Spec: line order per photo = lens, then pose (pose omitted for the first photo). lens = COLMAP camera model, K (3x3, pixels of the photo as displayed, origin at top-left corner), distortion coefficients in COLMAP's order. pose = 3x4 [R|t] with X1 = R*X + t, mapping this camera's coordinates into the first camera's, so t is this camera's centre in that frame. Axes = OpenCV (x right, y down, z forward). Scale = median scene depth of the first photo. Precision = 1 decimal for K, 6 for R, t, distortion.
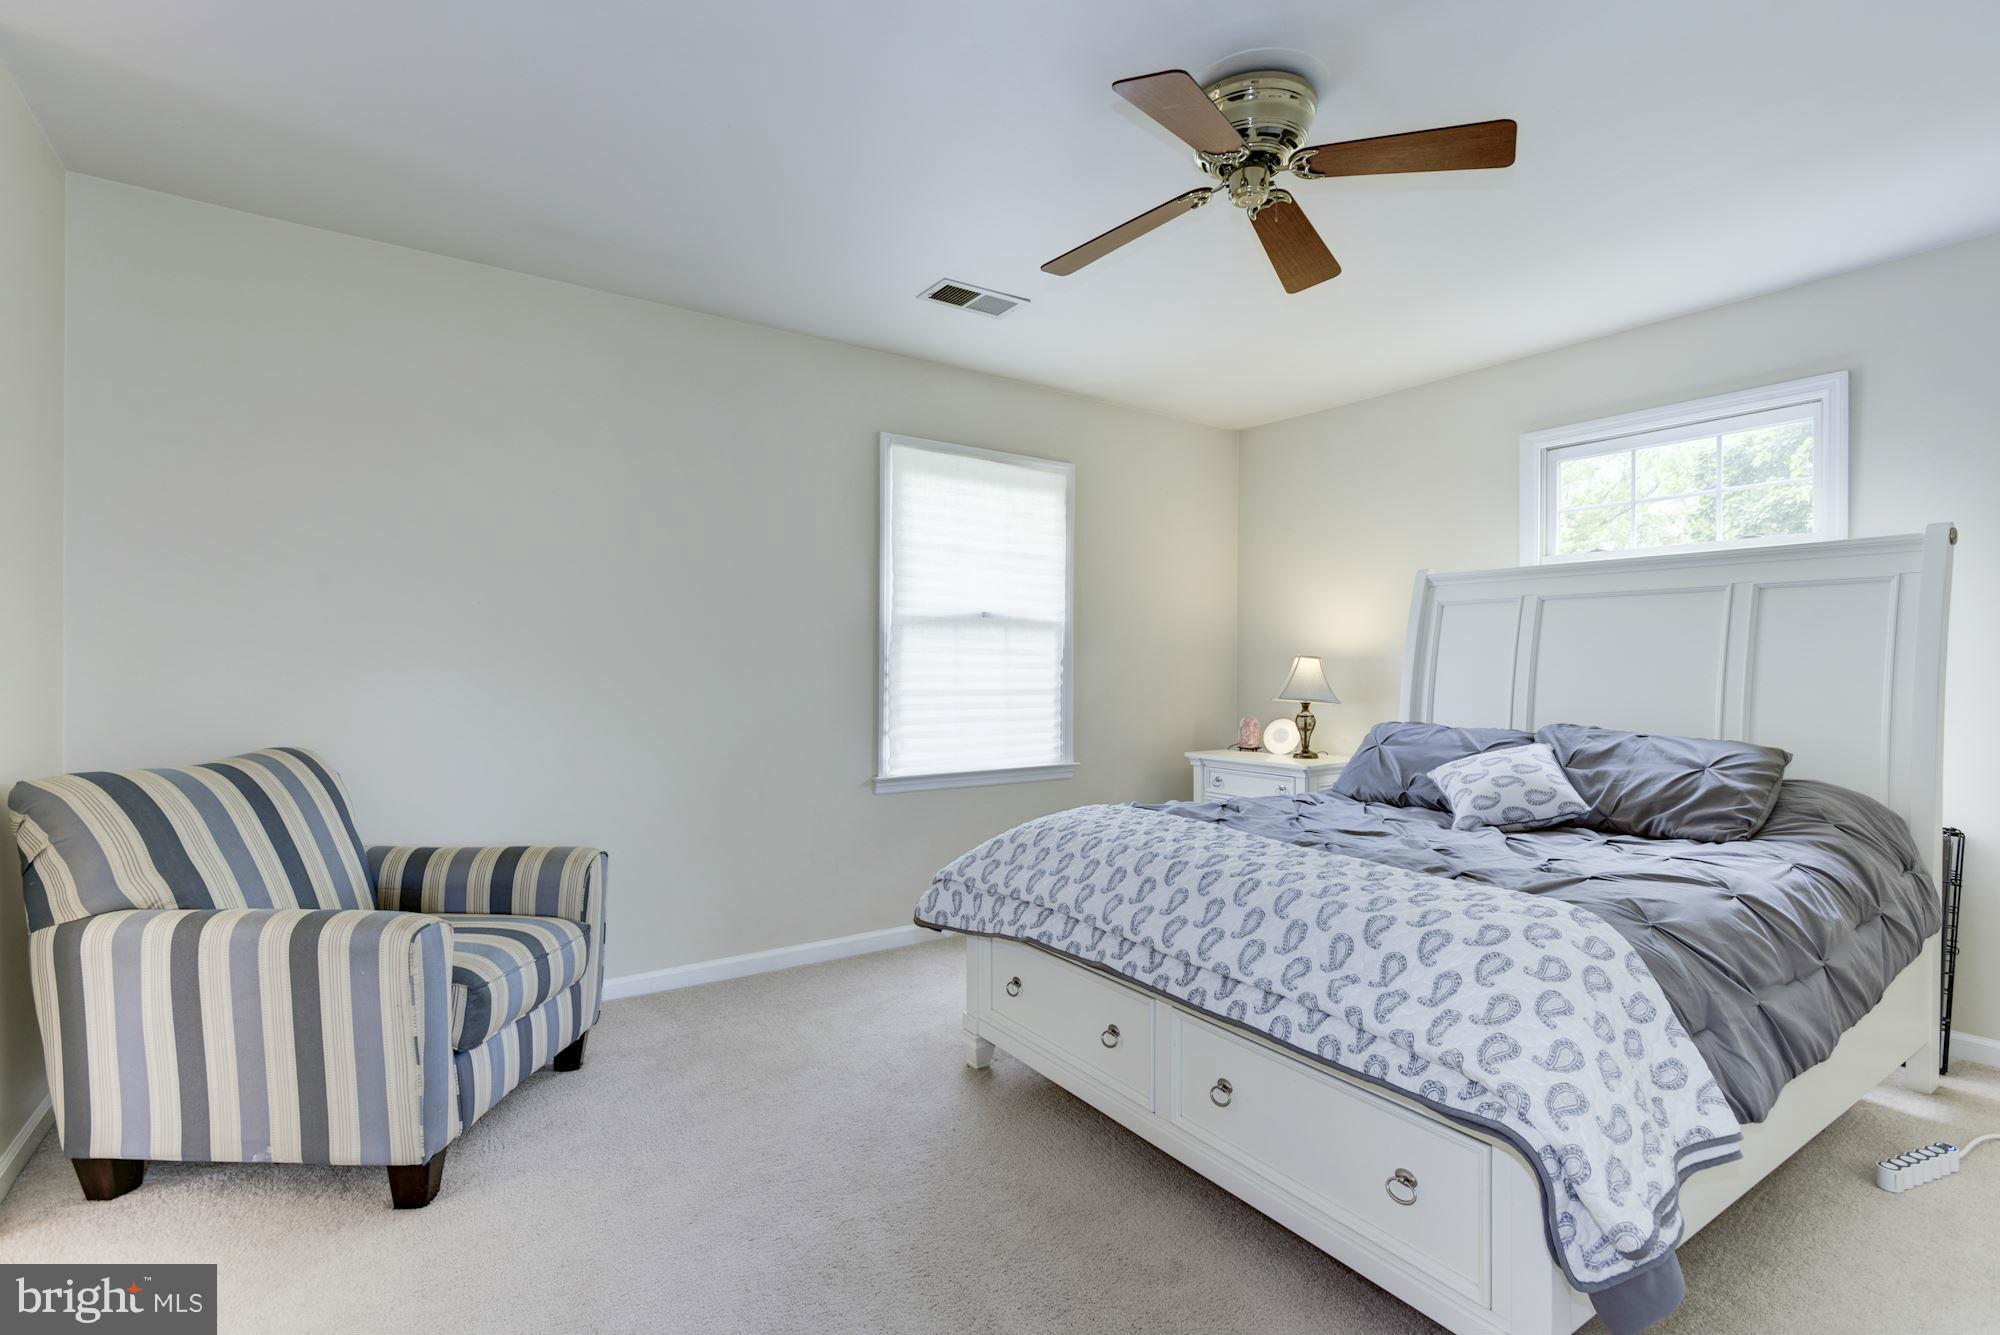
lens RADIAL K [[932.7, 0, 991.9], [0, 932.7, 665.4], [0, 0, 1]] dist [-0.002010, 0.001483]
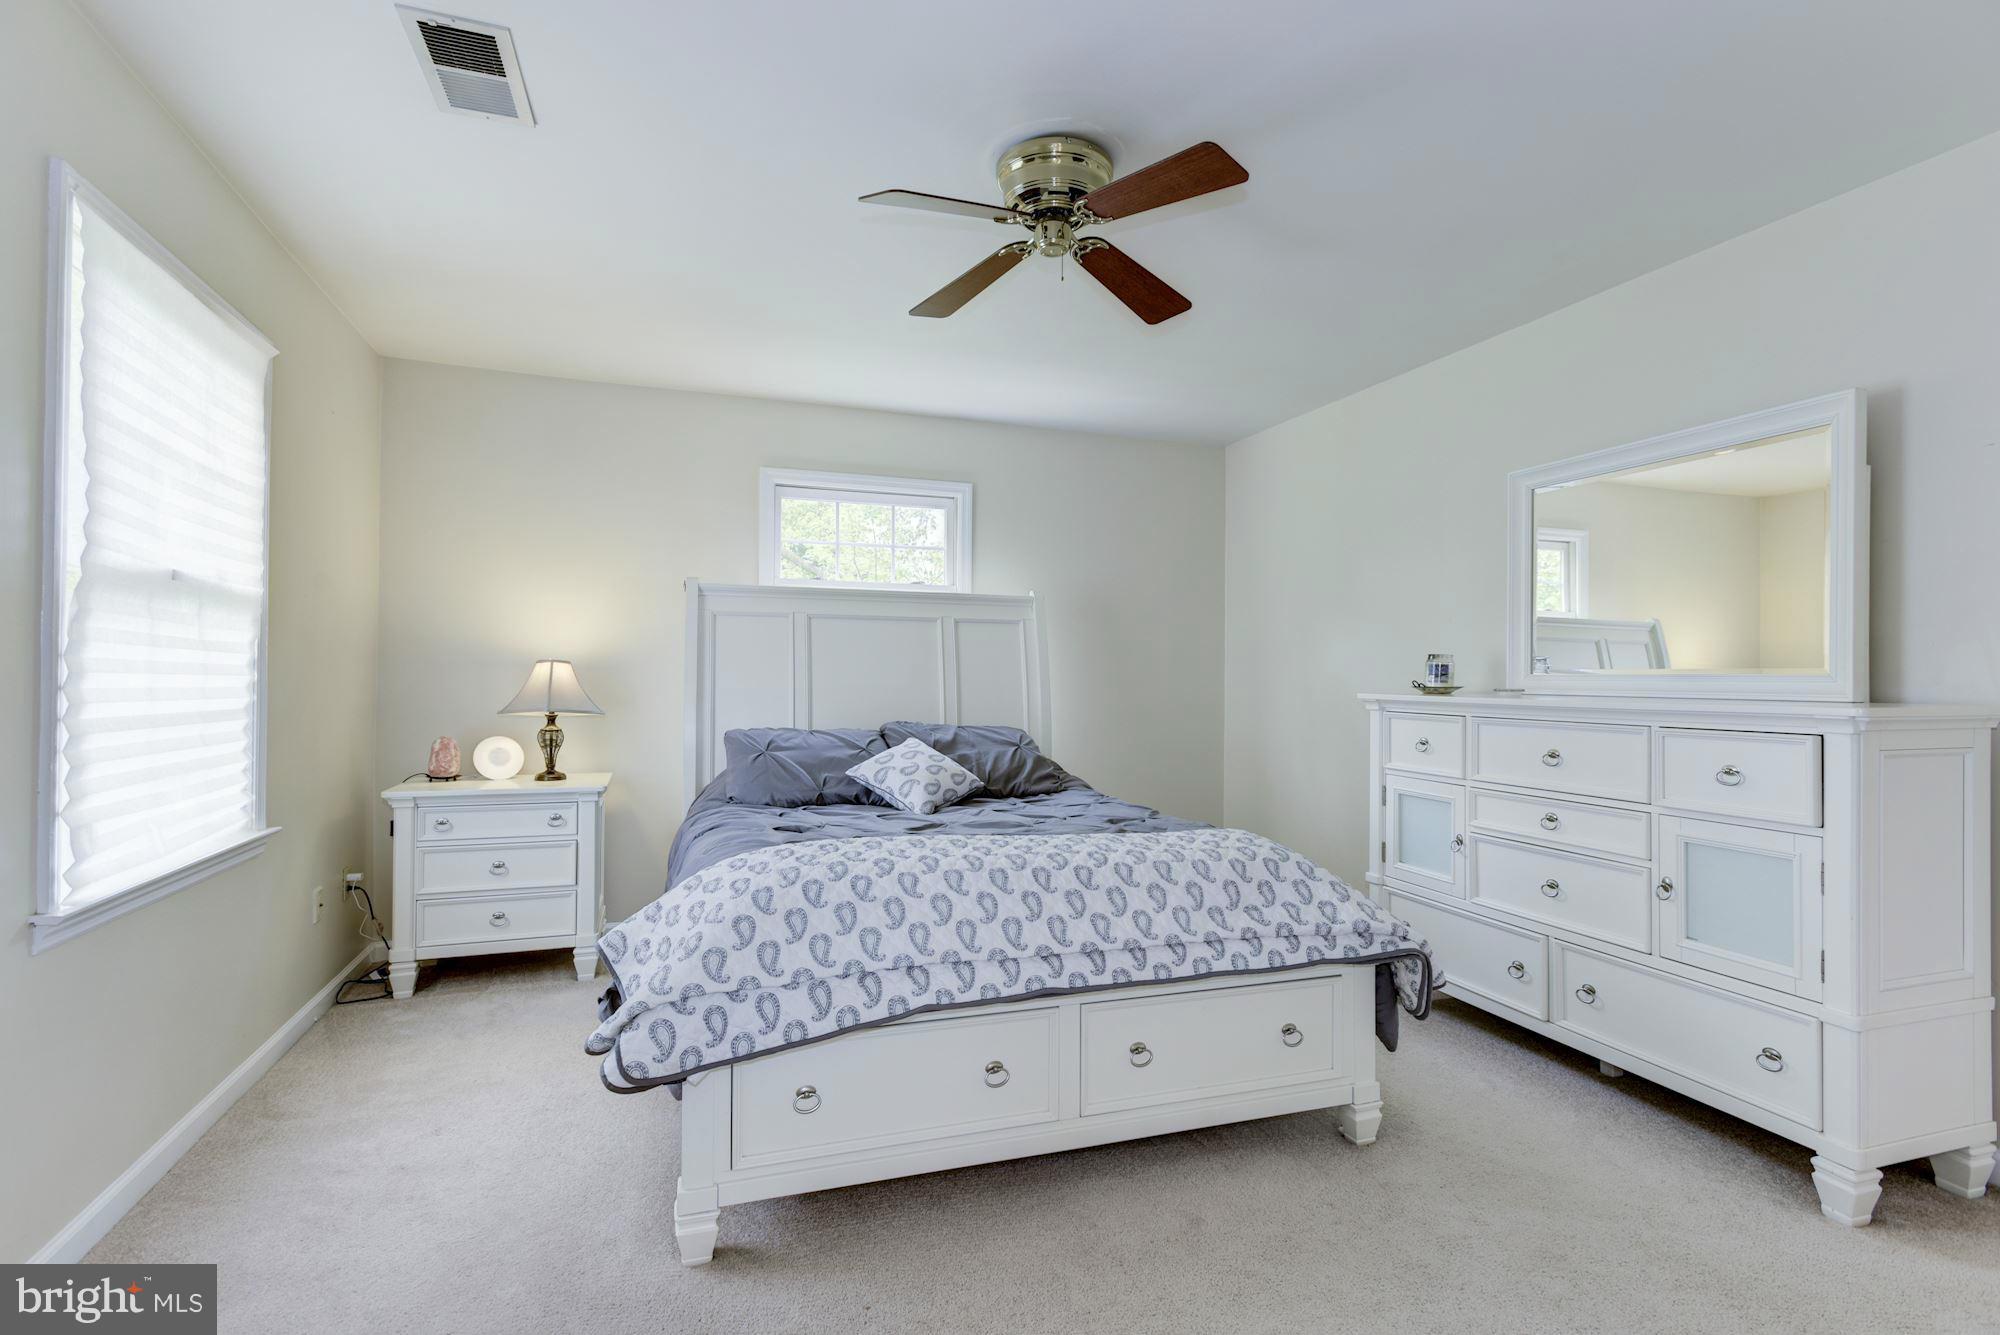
lens RADIAL K [[932.7, 0, 993.9], [0, 932.7, 671.5], [0, 0, 1]] dist [-0.002010, 0.001483]
pose [[0.261694, 0.004839, 0.965139, -0.438401], [-0.008093, 0.999963, -0.002819, -0.000952], [-0.965117, -0.007073, 0.261723, 0.431268]]
